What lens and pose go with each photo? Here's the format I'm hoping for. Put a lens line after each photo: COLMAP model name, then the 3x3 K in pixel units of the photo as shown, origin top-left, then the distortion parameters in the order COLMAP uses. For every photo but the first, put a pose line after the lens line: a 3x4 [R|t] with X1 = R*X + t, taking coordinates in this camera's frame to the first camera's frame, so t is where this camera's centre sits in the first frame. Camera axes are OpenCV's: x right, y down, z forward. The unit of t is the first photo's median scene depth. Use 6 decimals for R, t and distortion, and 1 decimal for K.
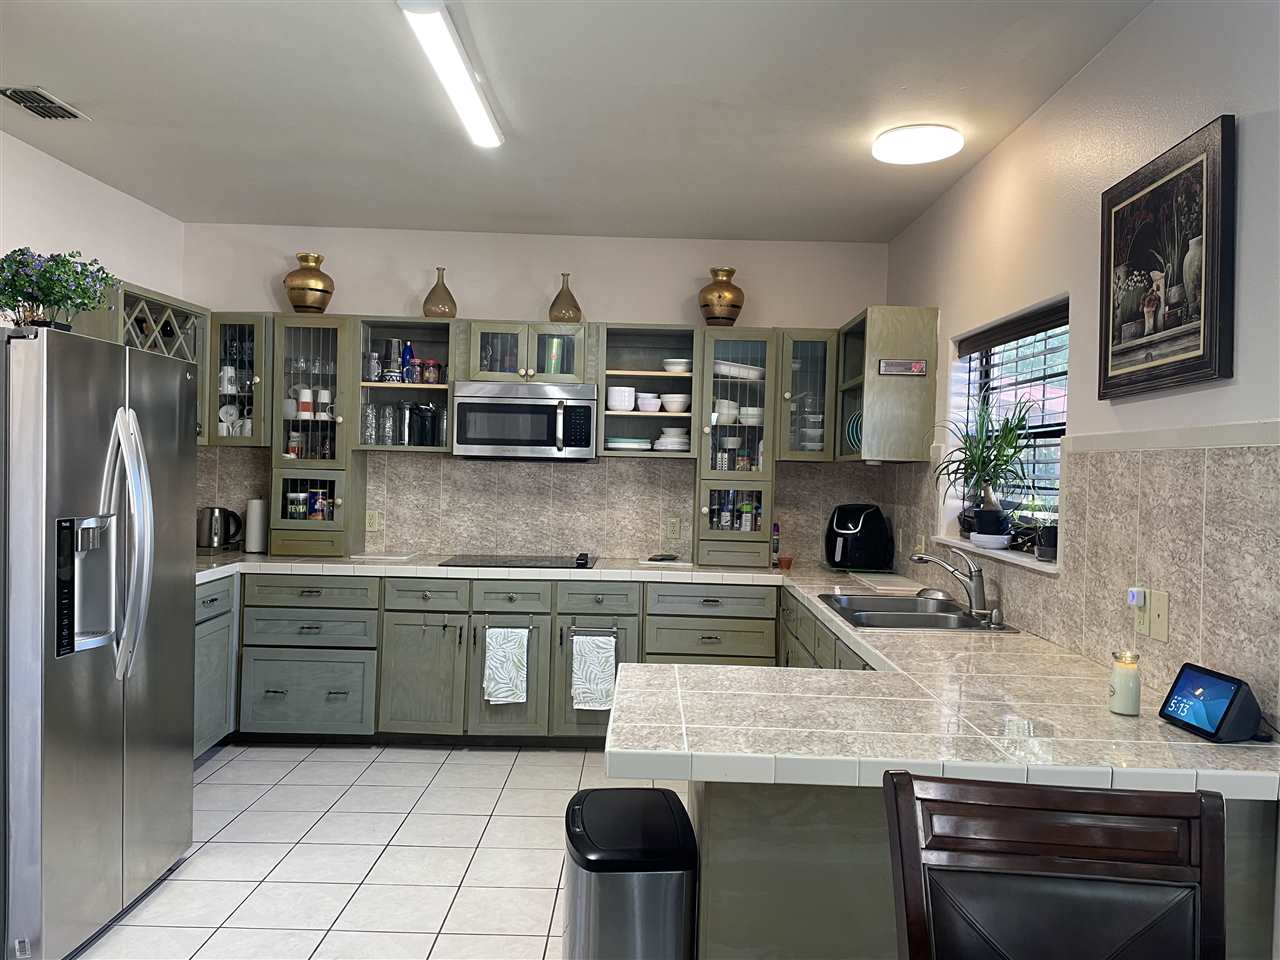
lens RADIAL K [[966.5, 0, 644.6], [0, 966.5, 471.2], [0, 0, 1]] dist [0.106470, -0.140919]
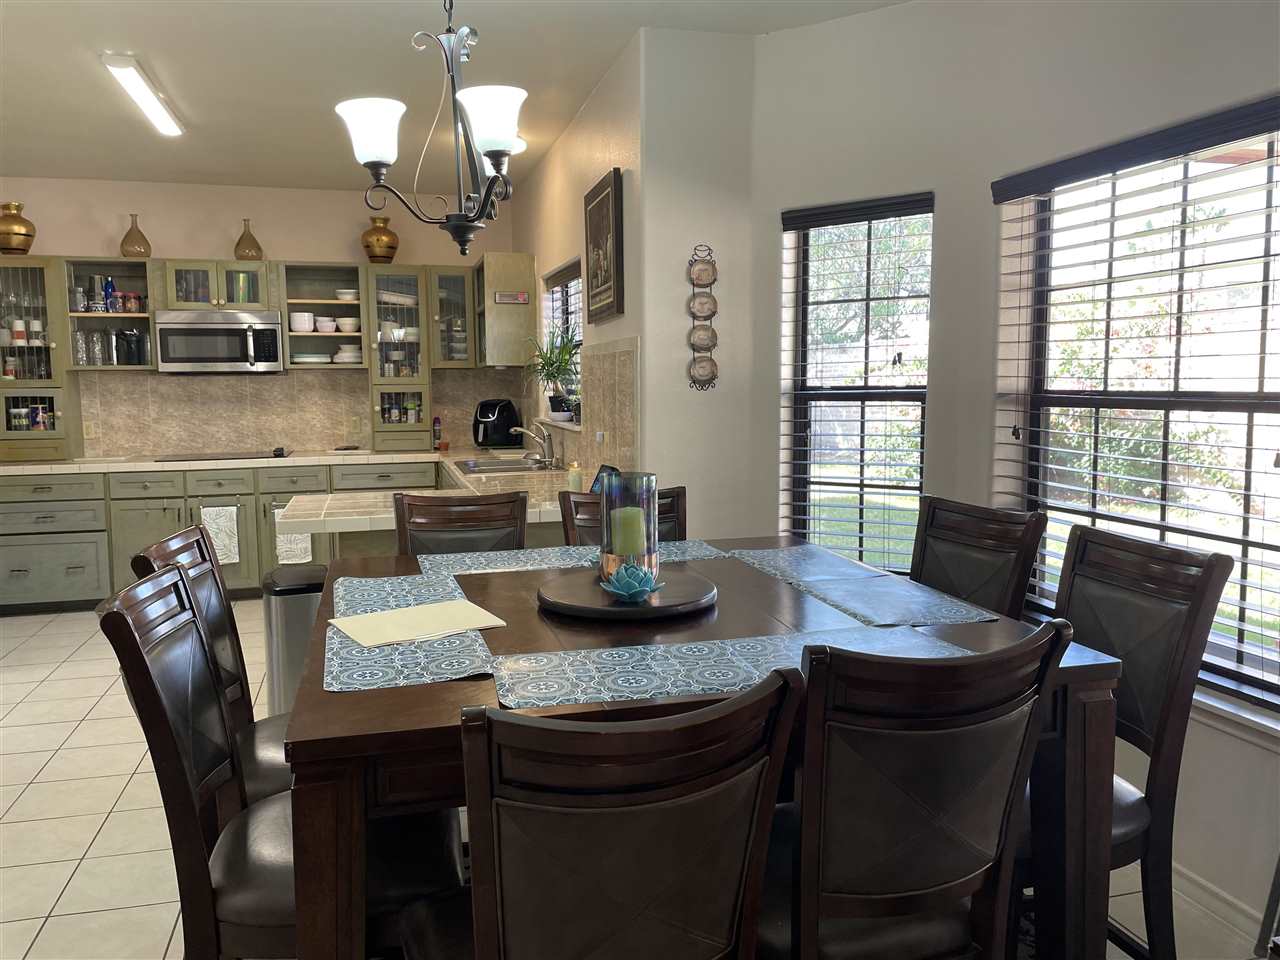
lens RADIAL K [[969.8, 0, 627.1], [0, 969.8, 476.9], [0, 0, 1]] dist [0.102004, -0.144402]
pose [[0.965763, -0.062716, 0.251730, 0.050069], [0.038398, 0.994208, 0.100383, 0.012733], [-0.256567, -0.087281, 0.962577, -0.347691]]
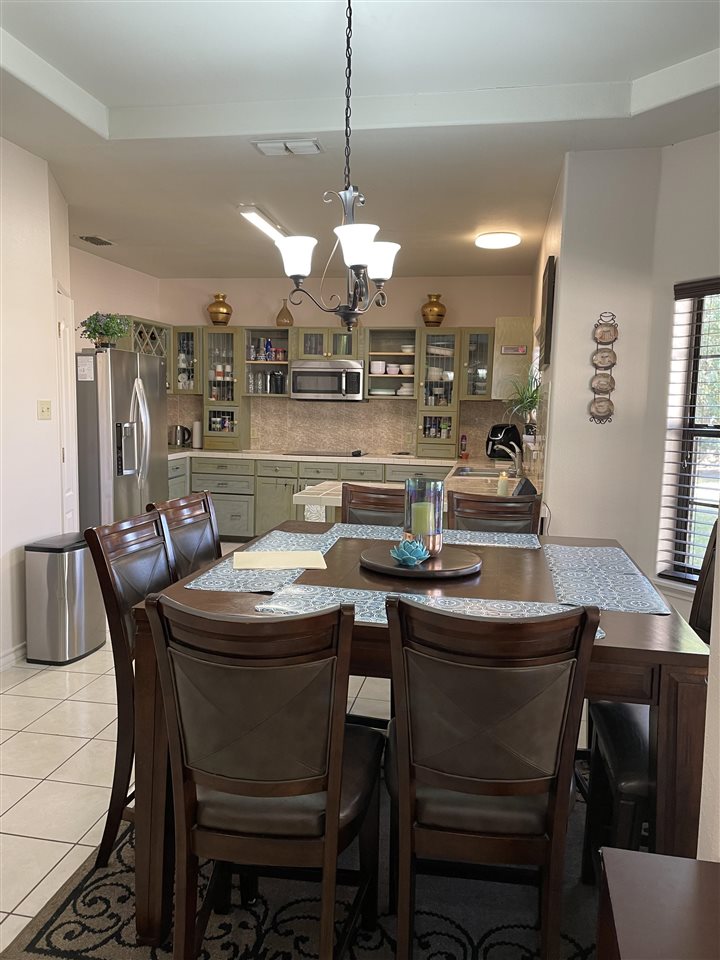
lens RADIAL K [[724.9, 0, 358.4], [0, 724.9, 476.8], [0, 0, 1]] dist [0.106470, -0.140919]
pose [[0.983407, 0.013561, -0.180904, 0.196545], [0.002538, 0.996076, 0.088465, 0.011064], [0.181393, -0.087457, 0.979514, -0.402623]]
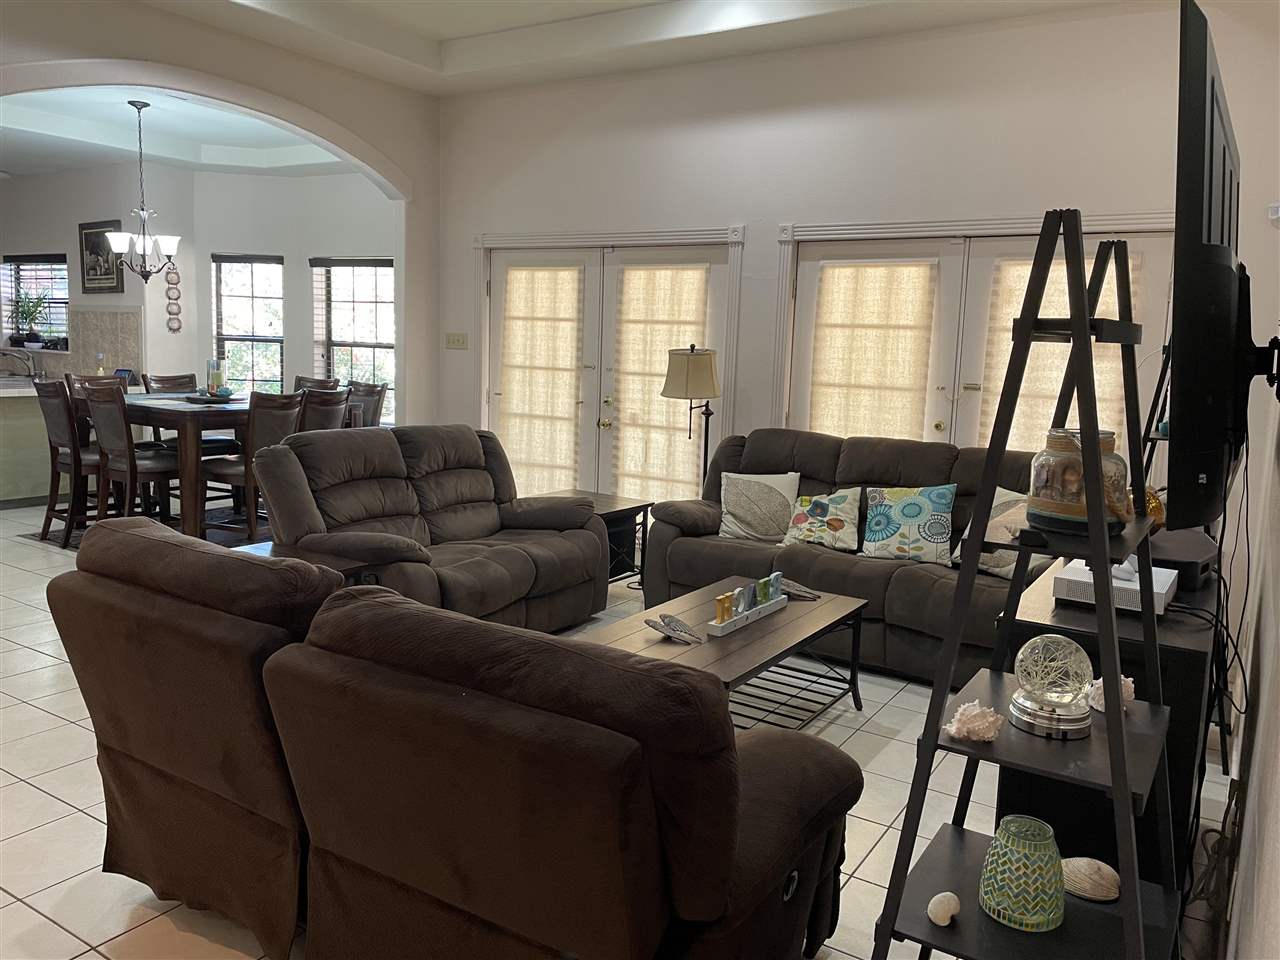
lens RADIAL K [[966.5, 0, 644.6], [0, 966.5, 471.2], [0, 0, 1]] dist [0.106470, -0.140919]
pose [[0.531335, -0.119904, 0.838633, -0.668486], [-0.012496, 0.988716, 0.149279, -0.003569], [-0.847069, -0.089797, 0.523842, -1.145252]]
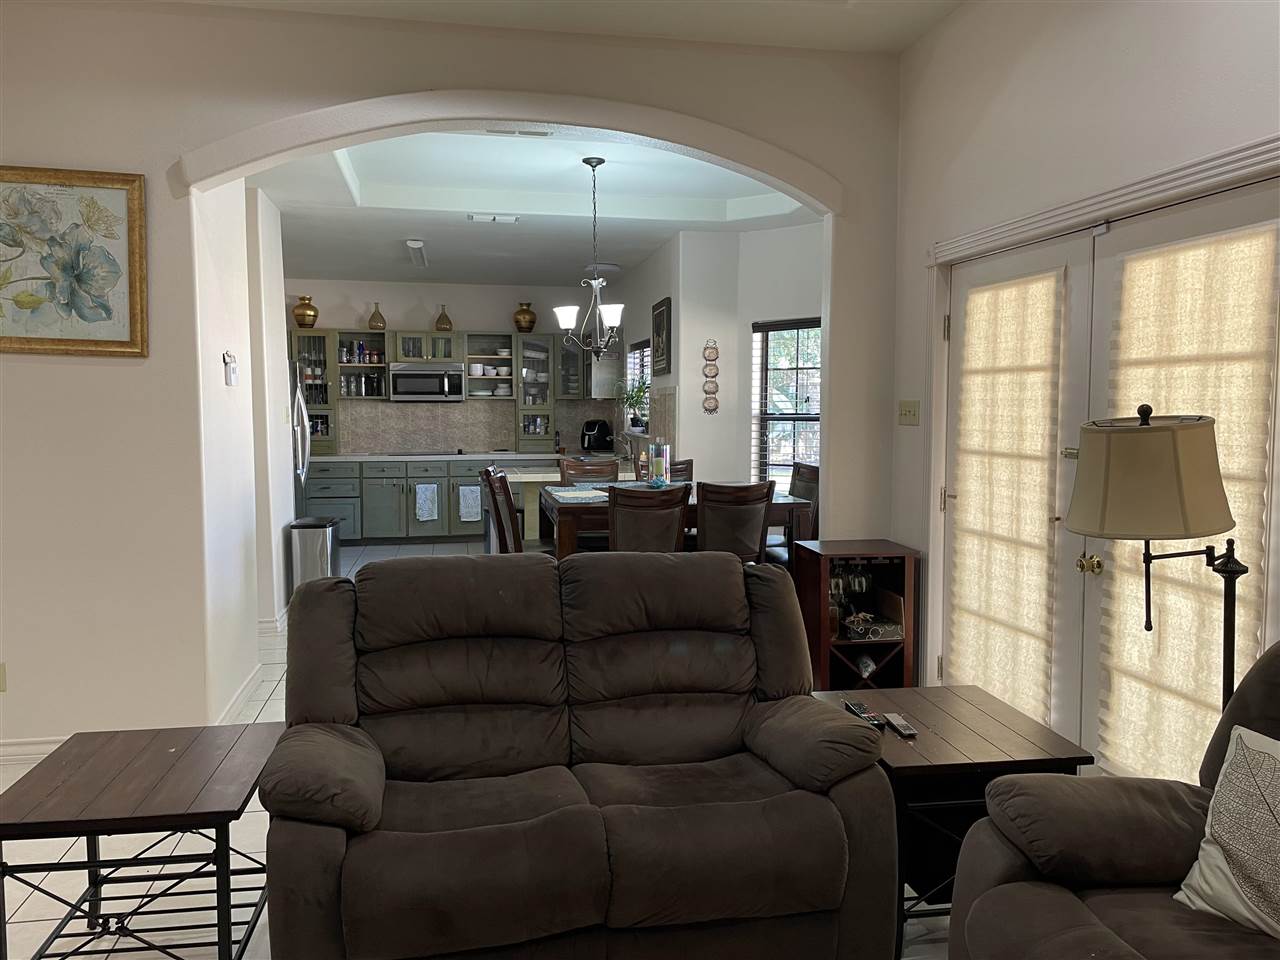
lens RADIAL K [[966.5, 0, 644.6], [0, 966.5, 471.2], [0, 0, 1]] dist [0.106470, -0.140919]
pose [[0.981072, -0.040039, 0.189456, -0.070837], [0.027924, 0.997416, 0.066190, 0.009969], [-0.191617, -0.059646, 0.979656, -1.024995]]
